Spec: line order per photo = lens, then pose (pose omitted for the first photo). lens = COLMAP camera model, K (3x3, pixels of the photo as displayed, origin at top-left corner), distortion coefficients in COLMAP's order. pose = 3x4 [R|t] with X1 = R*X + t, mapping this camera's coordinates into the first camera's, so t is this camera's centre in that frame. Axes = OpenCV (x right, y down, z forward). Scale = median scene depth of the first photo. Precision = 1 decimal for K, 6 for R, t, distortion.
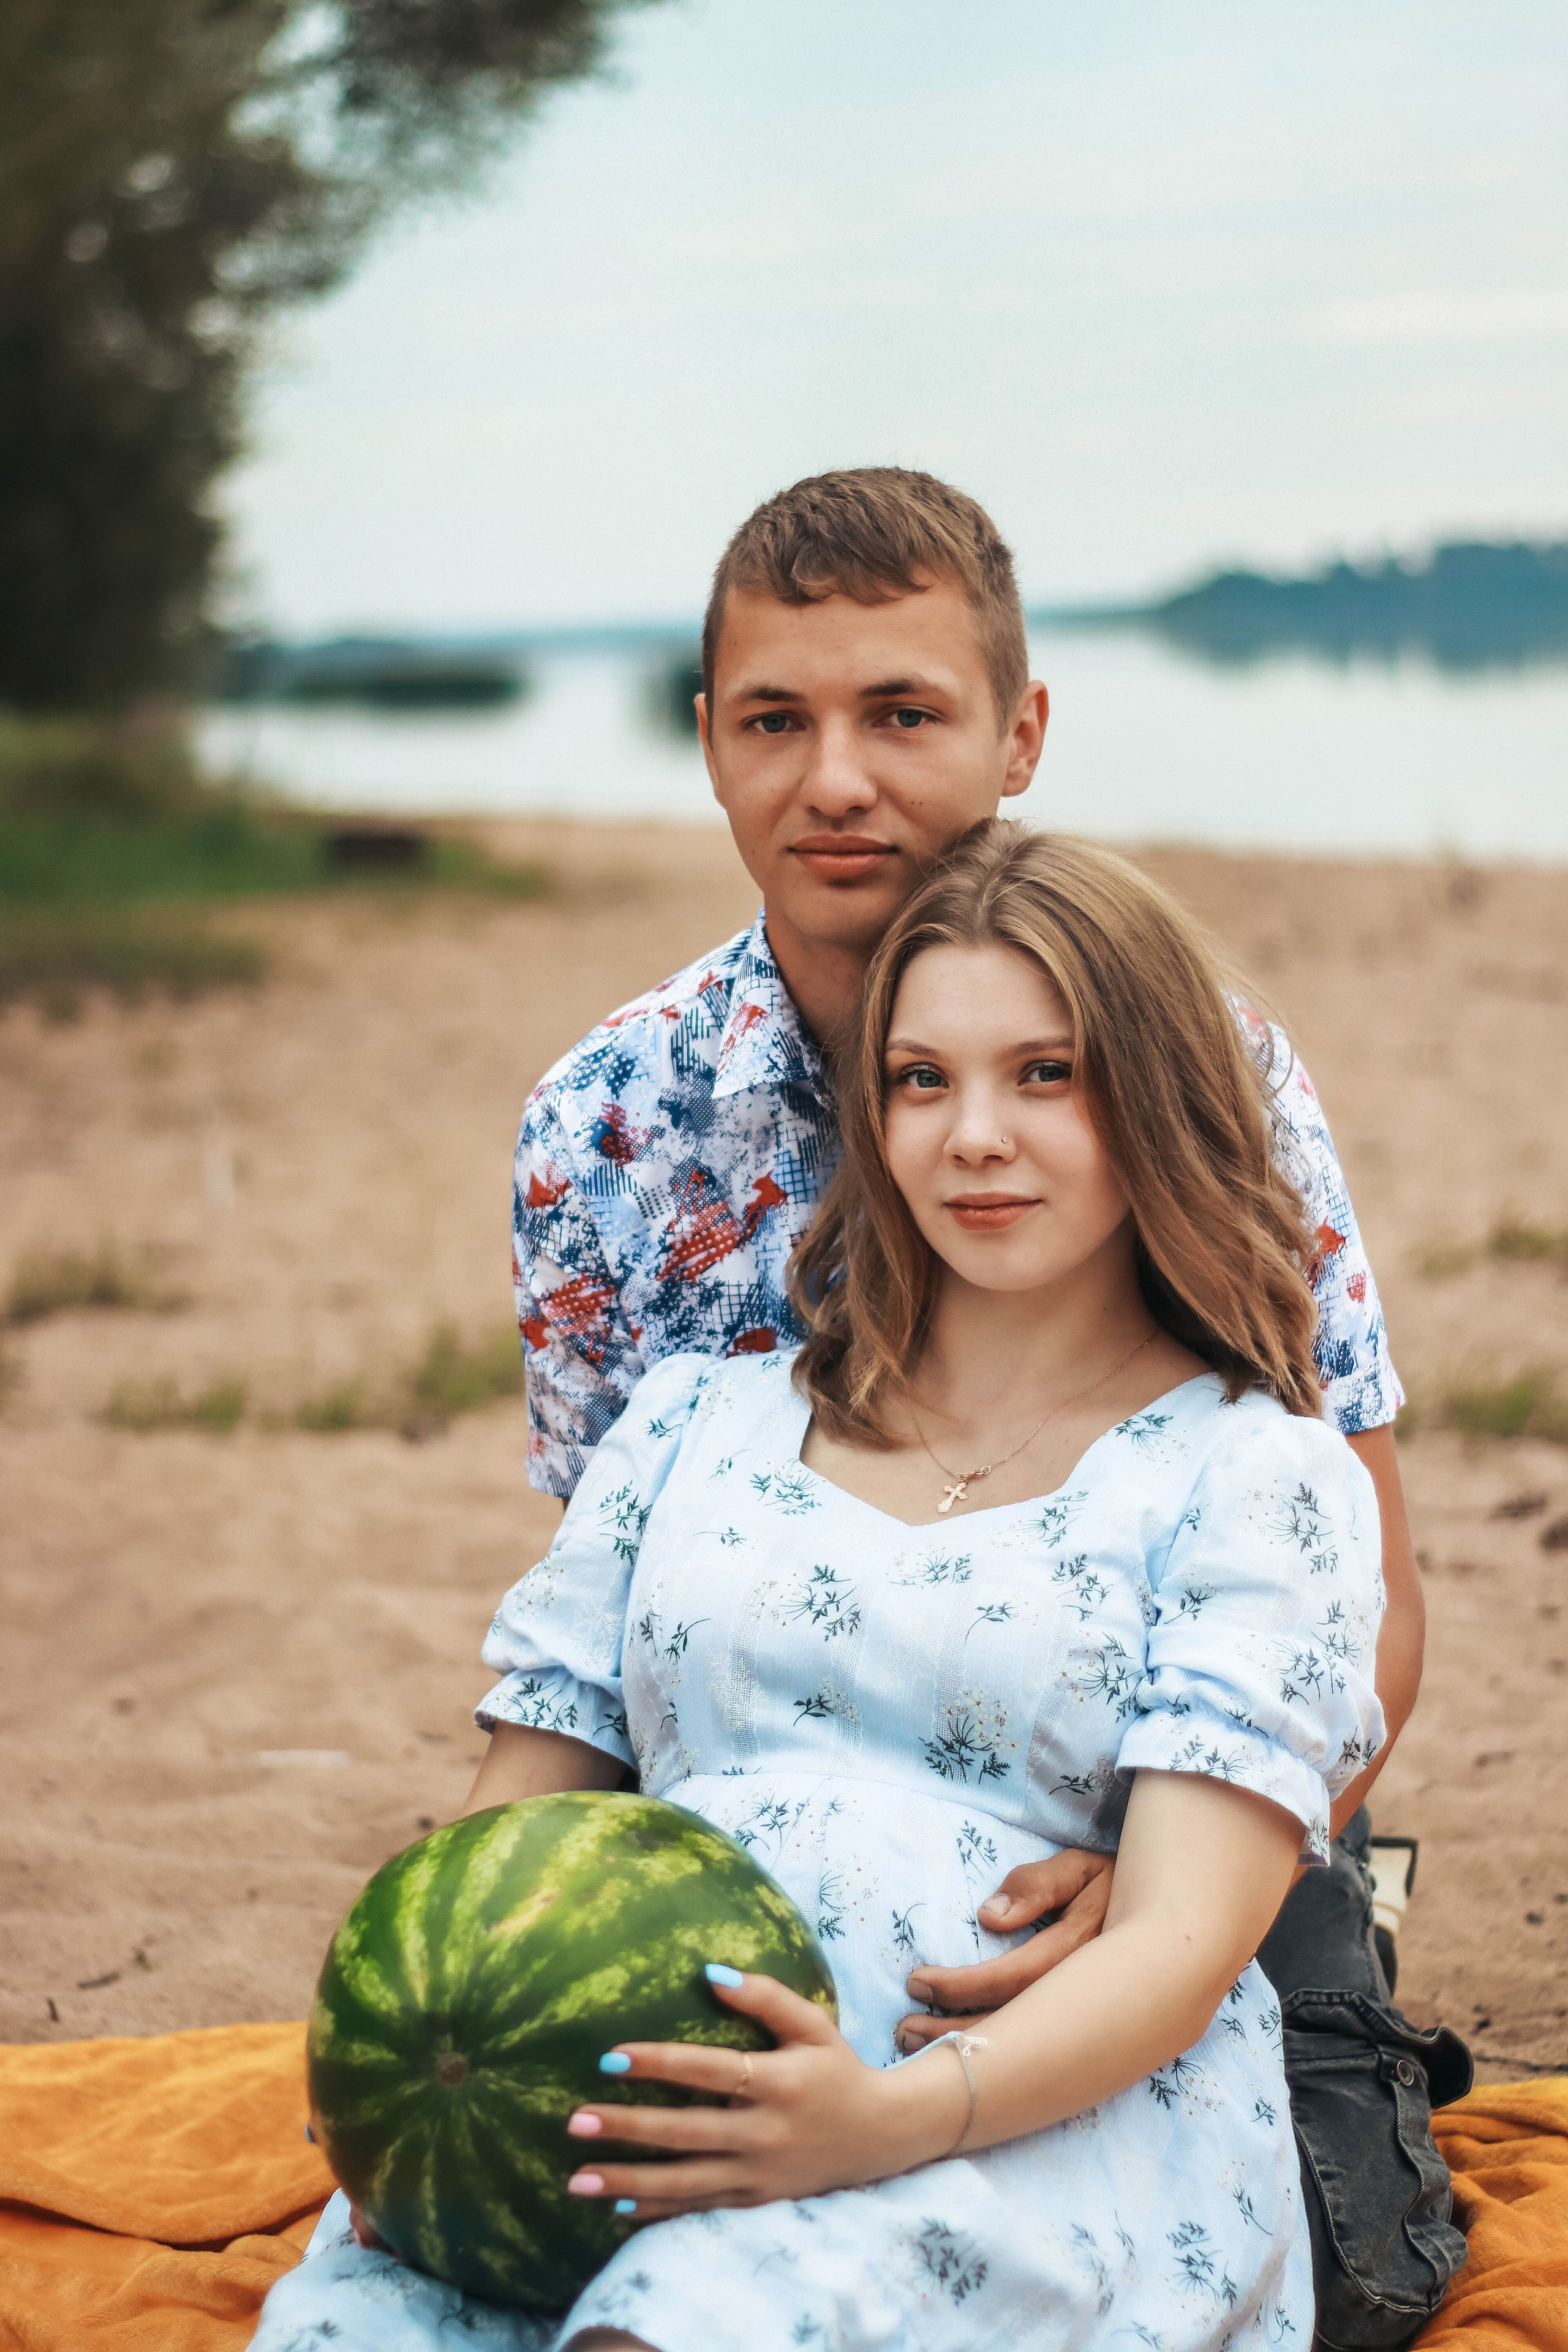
lens RADIAL K [[5349.7, 0, 784.0], [0, 5349.7, 1176.0], [0, 0, 1]] dist [-0.175053, 0.327688]
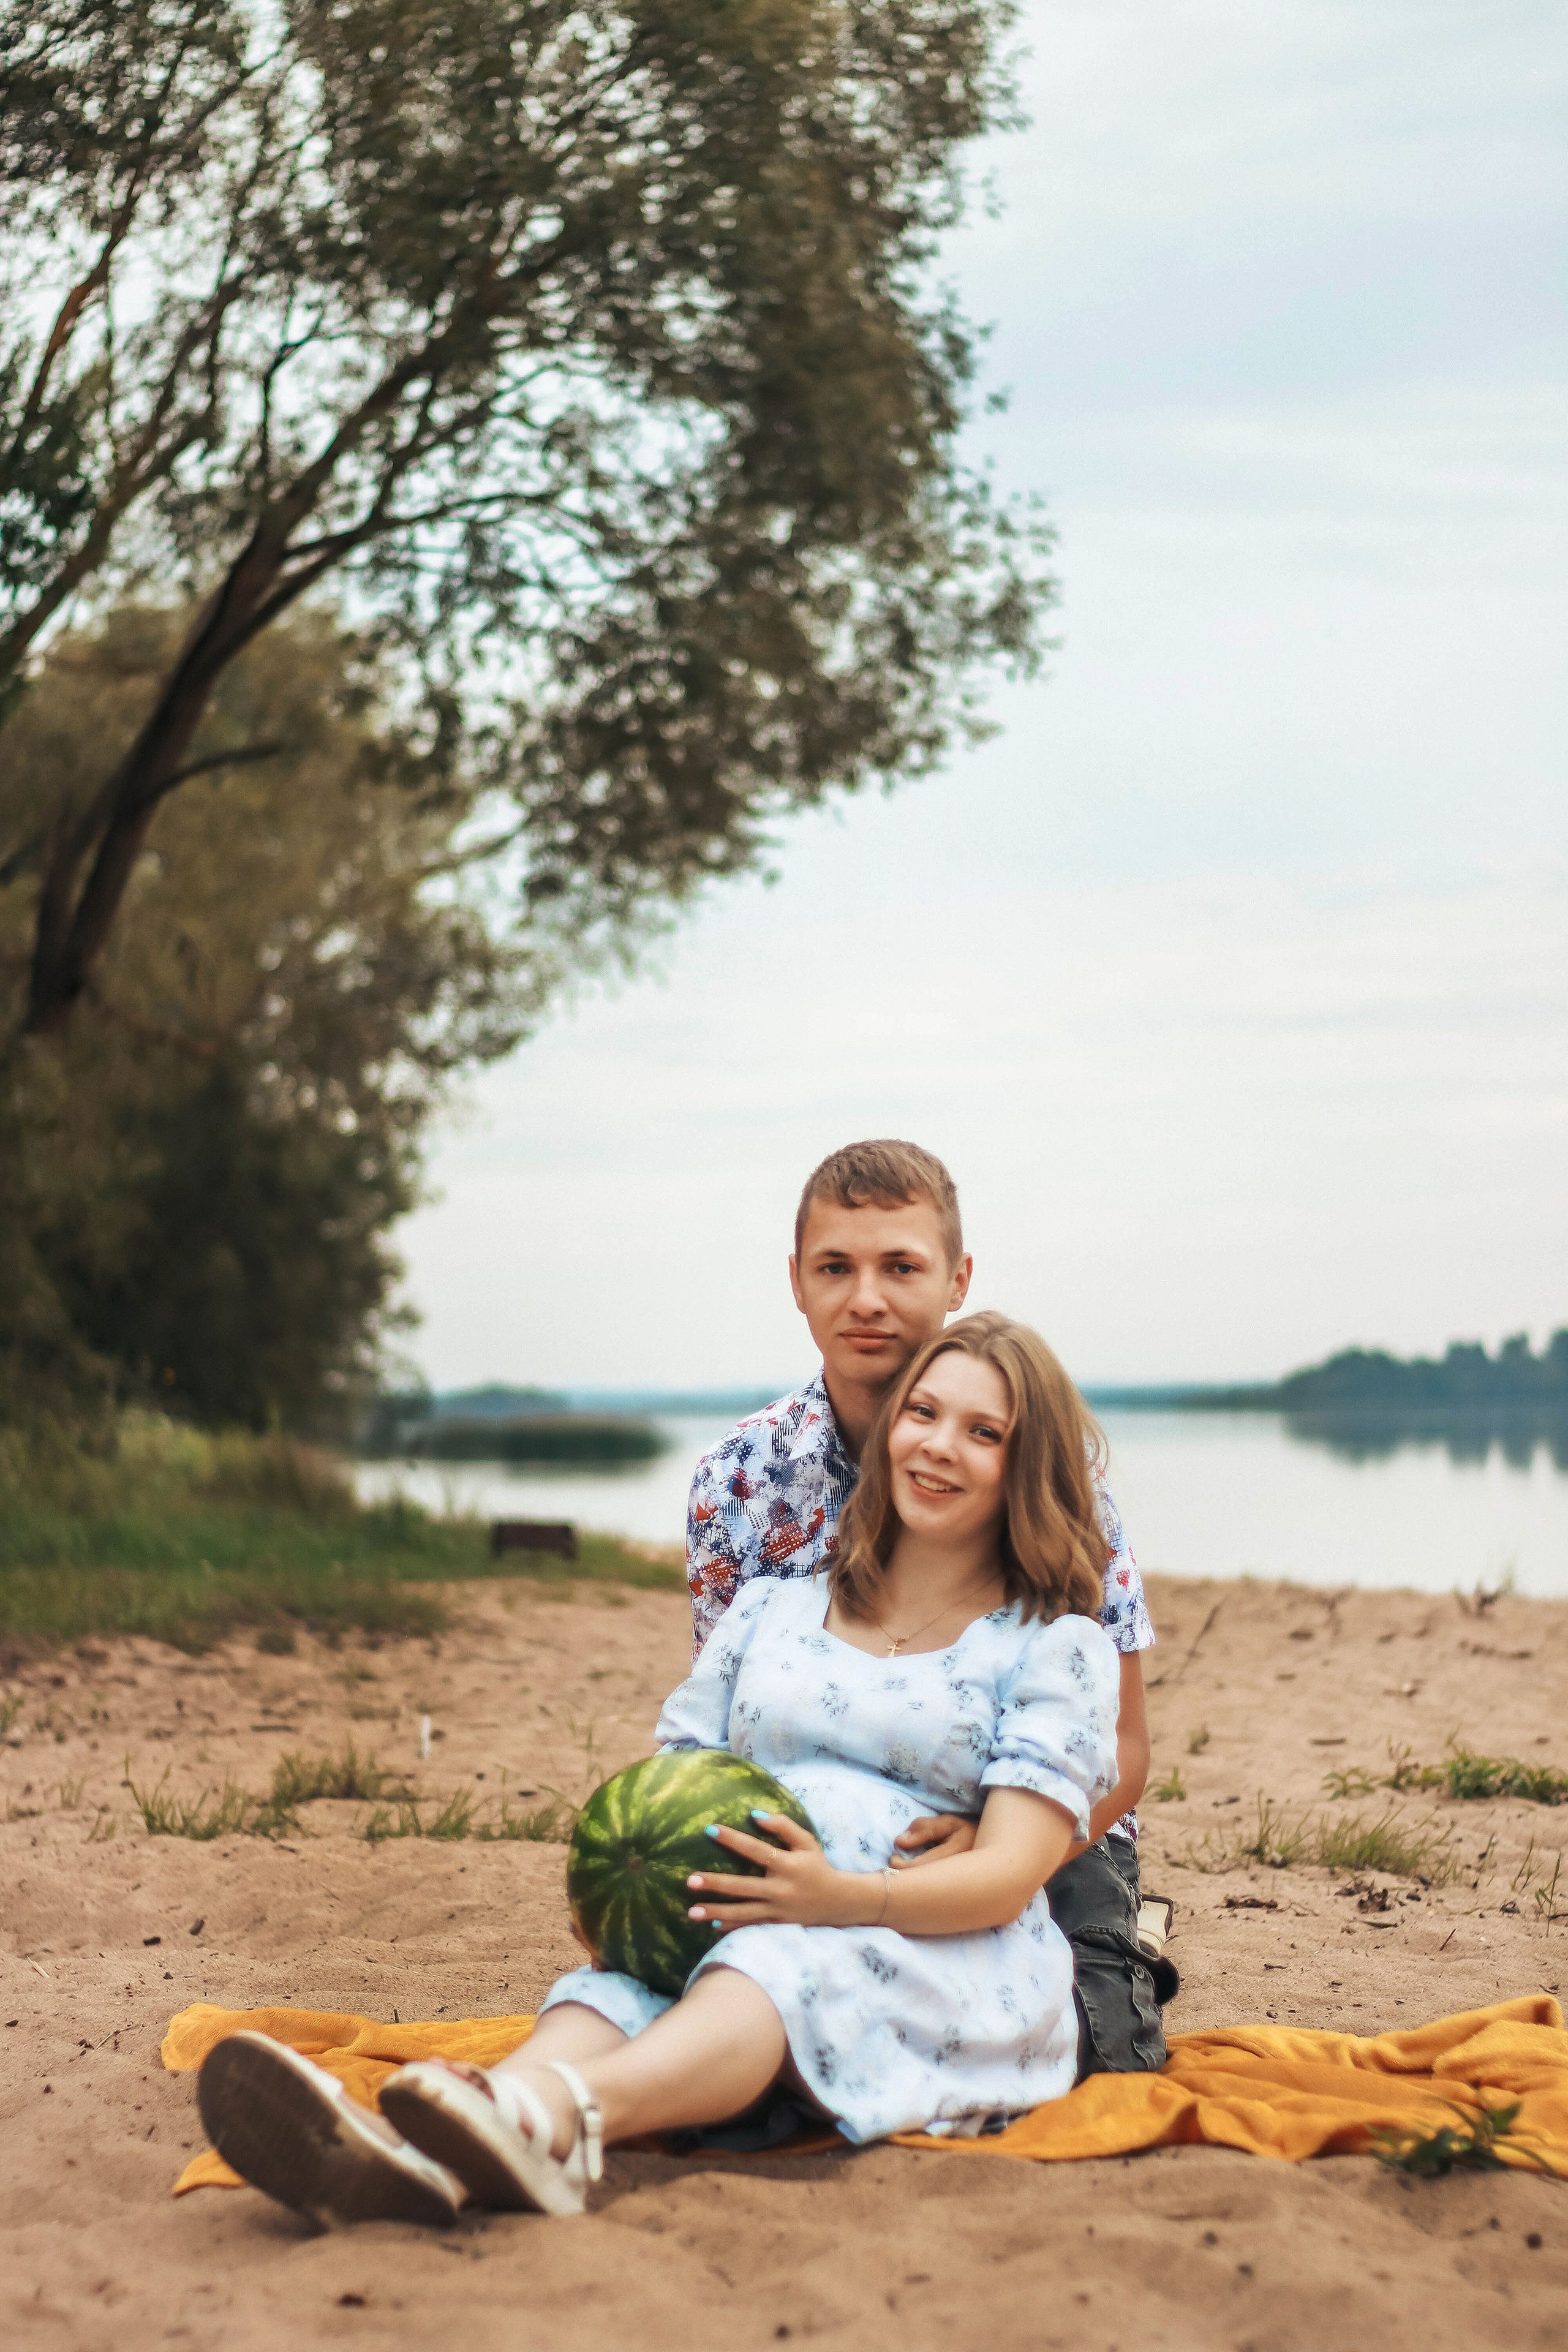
lens RADIAL K [[5304.6, 0, 784.0], [0, 5304.6, 1176.0], [0, 0, 1]] dist [-0.064854, -0.240396]
pose [[0.999155, 0.031097, -0.026863, 0.016283], [-0.034643, 0.989030, -0.143592, 0.080893], [0.022103, 0.144401, 0.989272, -0.458552]]
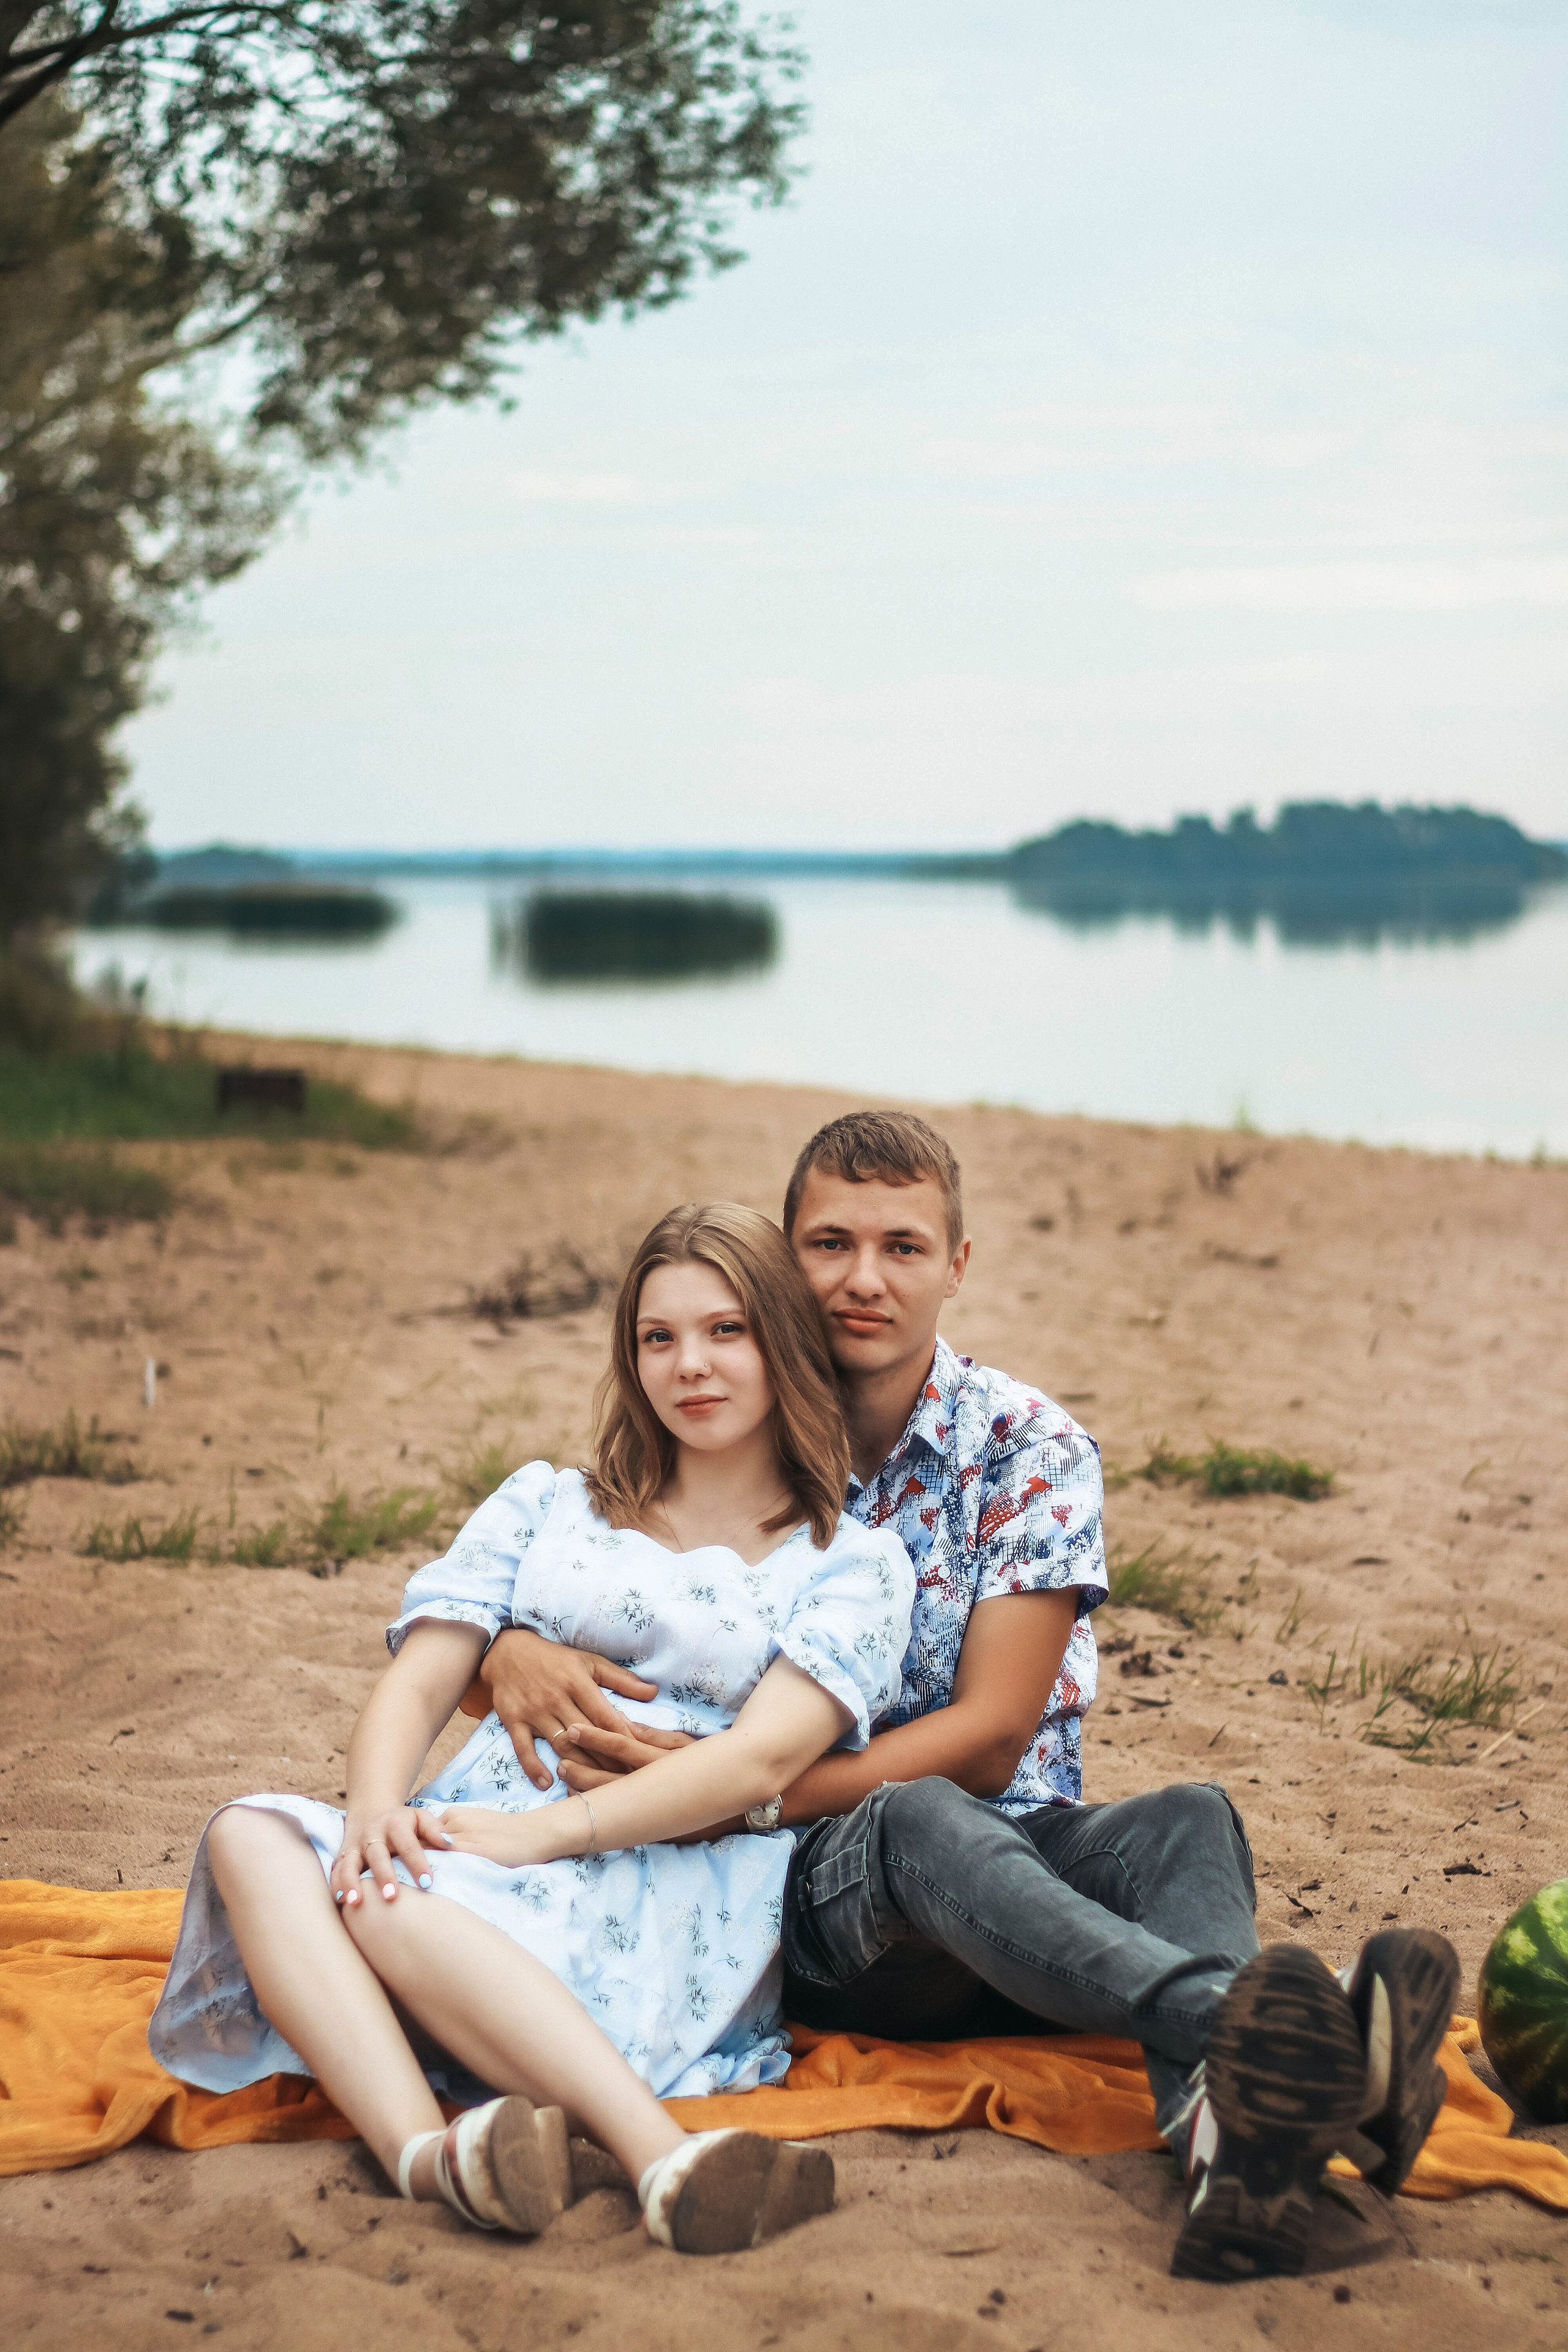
lens RADIAL K [[5304.6, 0, 784.0], [0, 5304.6, 1176.0], [0, 0, 1]] dist [-0.064854, -0.240396]
pose [[0.998710, 0.042100, 0.028383, 0.006928], [-0.040818, 0.998182, -0.044347, 0.003838], [-0.030198, 0.043131, 0.998613, -0.396631]]
